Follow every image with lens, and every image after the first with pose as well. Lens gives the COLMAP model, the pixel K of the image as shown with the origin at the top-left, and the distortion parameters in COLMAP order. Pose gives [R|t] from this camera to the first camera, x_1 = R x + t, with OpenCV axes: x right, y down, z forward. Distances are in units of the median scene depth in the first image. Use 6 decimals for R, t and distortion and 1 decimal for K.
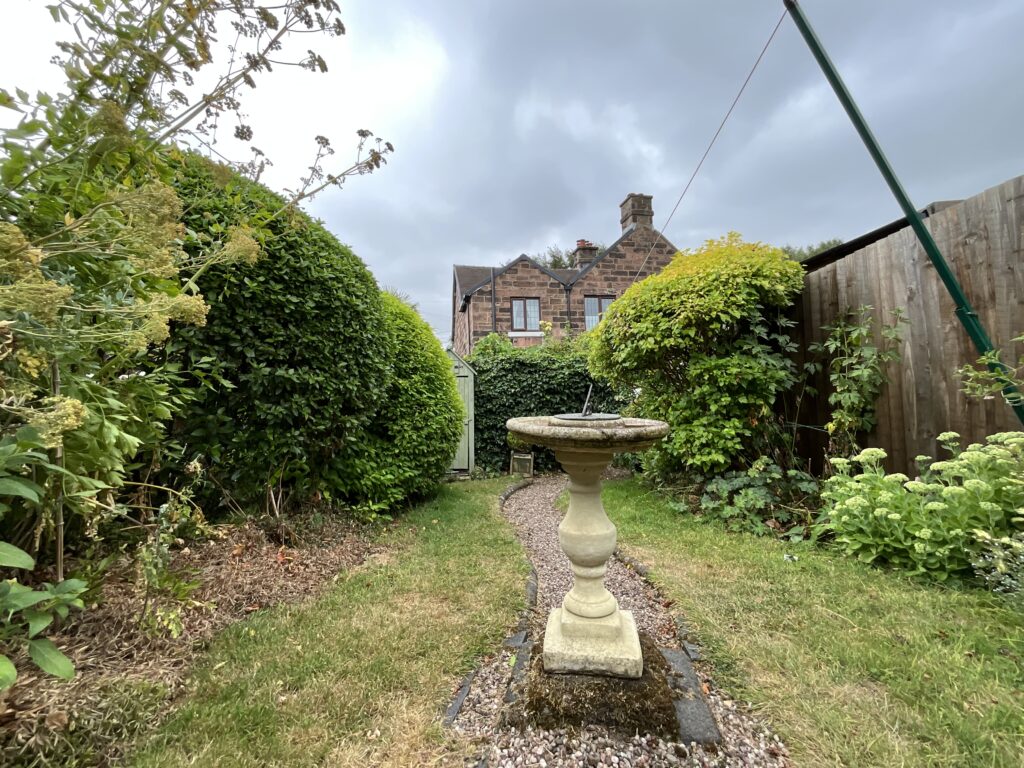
lens RADIAL K [[410.5, 0, 510.6], [0, 410.5, 386.4], [0, 0, 1]] dist [-0.000882, -0.000799]
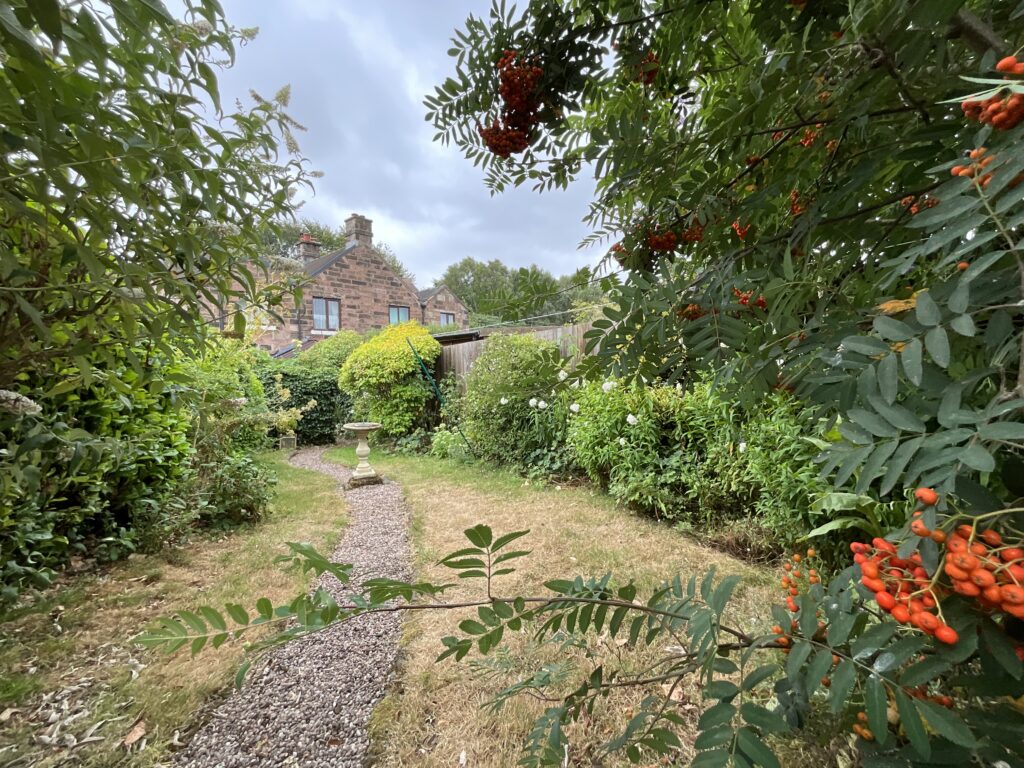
lens RADIAL K [[410.5, 0, 509.4], [0, 410.5, 383.4], [0, 0, 1]] dist [-0.000882, -0.000799]
pose [[0.785787, -0.007418, 0.618453, -0.482109], [-0.028663, 0.998417, 0.048393, -0.228885], [-0.617833, -0.055754, 0.784331, -1.251519]]
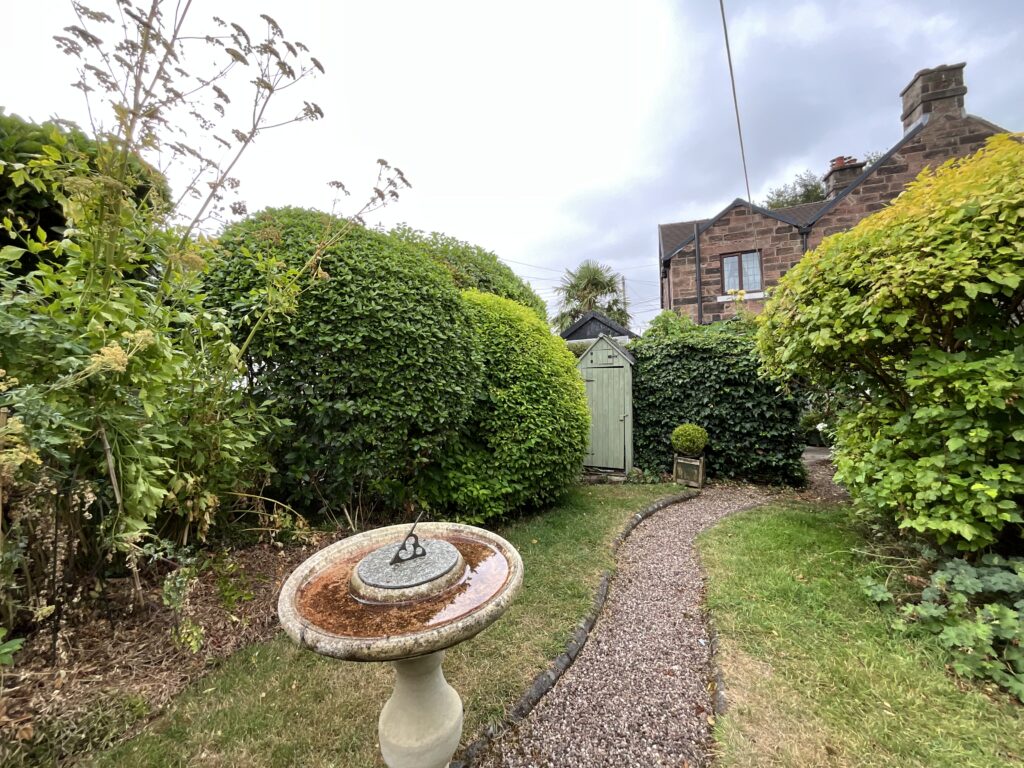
lens RADIAL K [[410.5, 0, 514.4], [0, 410.5, 384.9], [0, 0, 1]] dist [-0.000882, -0.000799]
pose [[0.865713, 0.003694, -0.500528, 0.254023], [0.034179, 0.997202, 0.066475, -0.095914], [0.499373, -0.074656, 0.863165, 0.198031]]
